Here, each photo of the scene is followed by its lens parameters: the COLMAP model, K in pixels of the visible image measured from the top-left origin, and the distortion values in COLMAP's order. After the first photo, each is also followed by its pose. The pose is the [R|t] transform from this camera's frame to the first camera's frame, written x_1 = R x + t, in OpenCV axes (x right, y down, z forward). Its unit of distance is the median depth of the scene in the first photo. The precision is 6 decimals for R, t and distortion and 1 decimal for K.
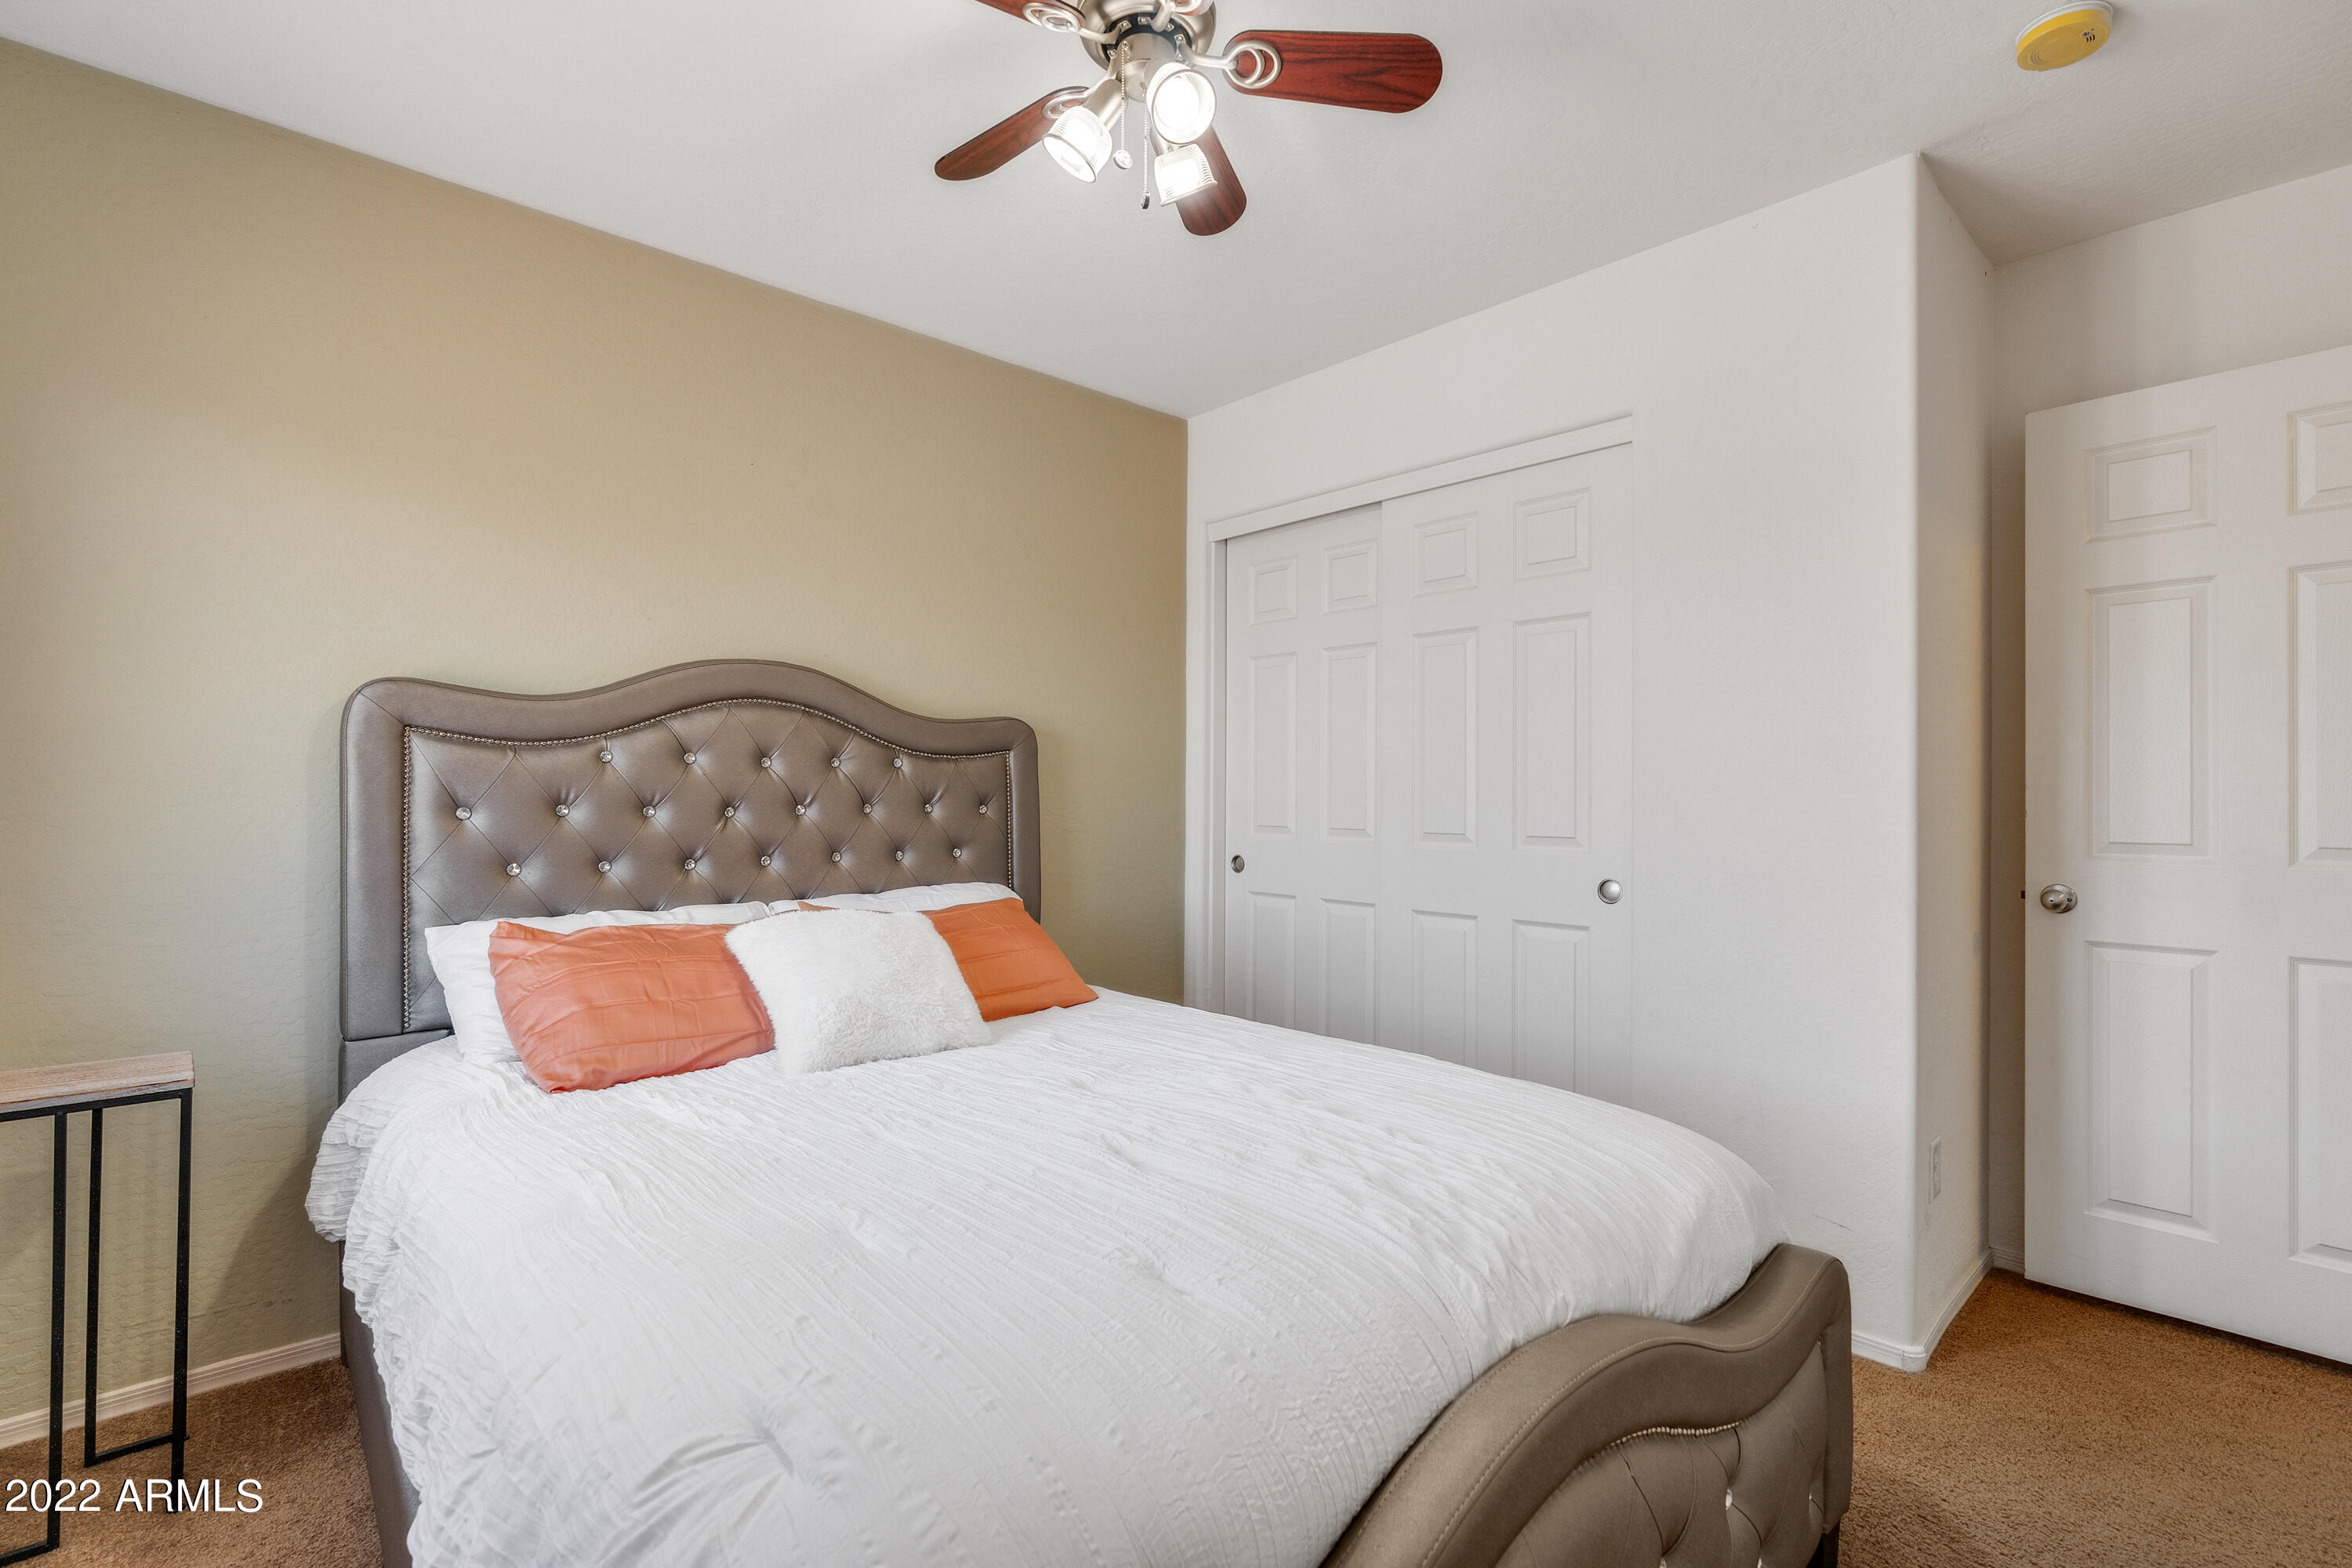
lens RADIAL K [[1070.0, 0, 1173.0], [0, 1070.0, 790.6], [0, 0, 1]] dist [-0.005562, 0.002141]
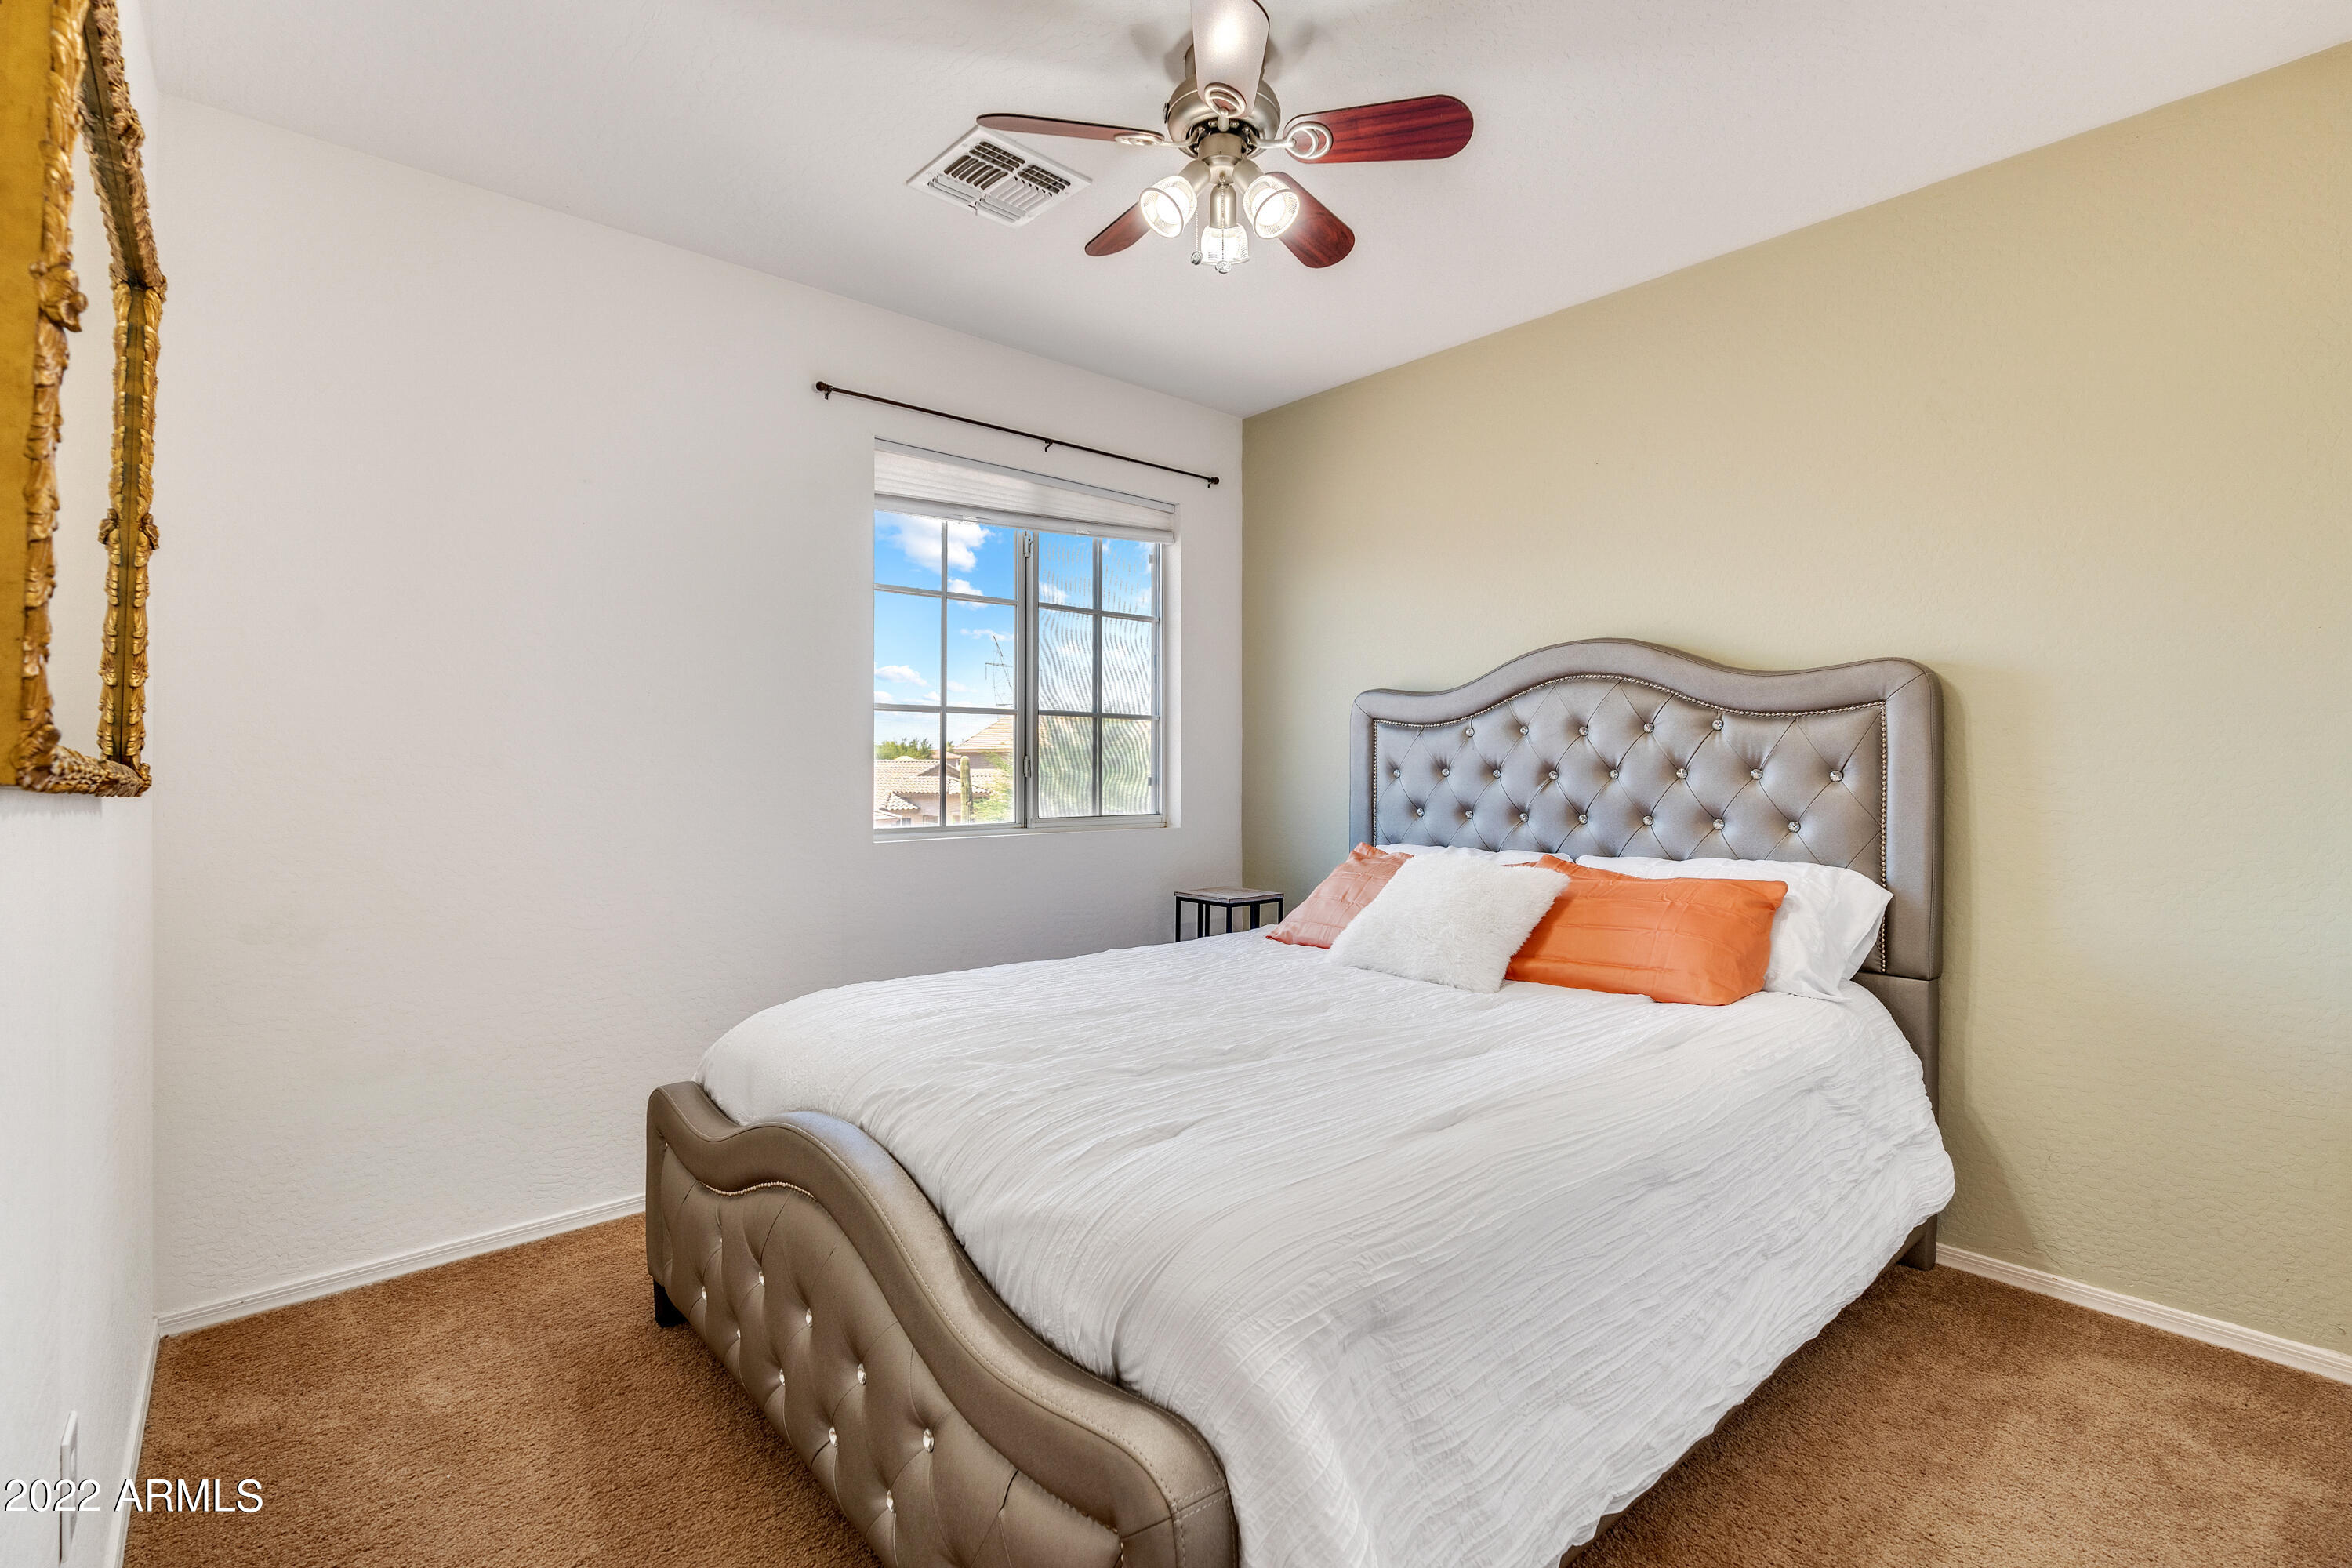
lens RADIAL K [[1070.0, 0, 1174.1], [0, 1070.0, 776.4], [0, 0, 1]] dist [-0.005562, 0.002141]
pose [[-0.009426, 0.014849, -0.999845, 0.733560], [0.015241, 0.999776, 0.014705, -0.002978], [0.999839, -0.015100, -0.009651, 0.560061]]
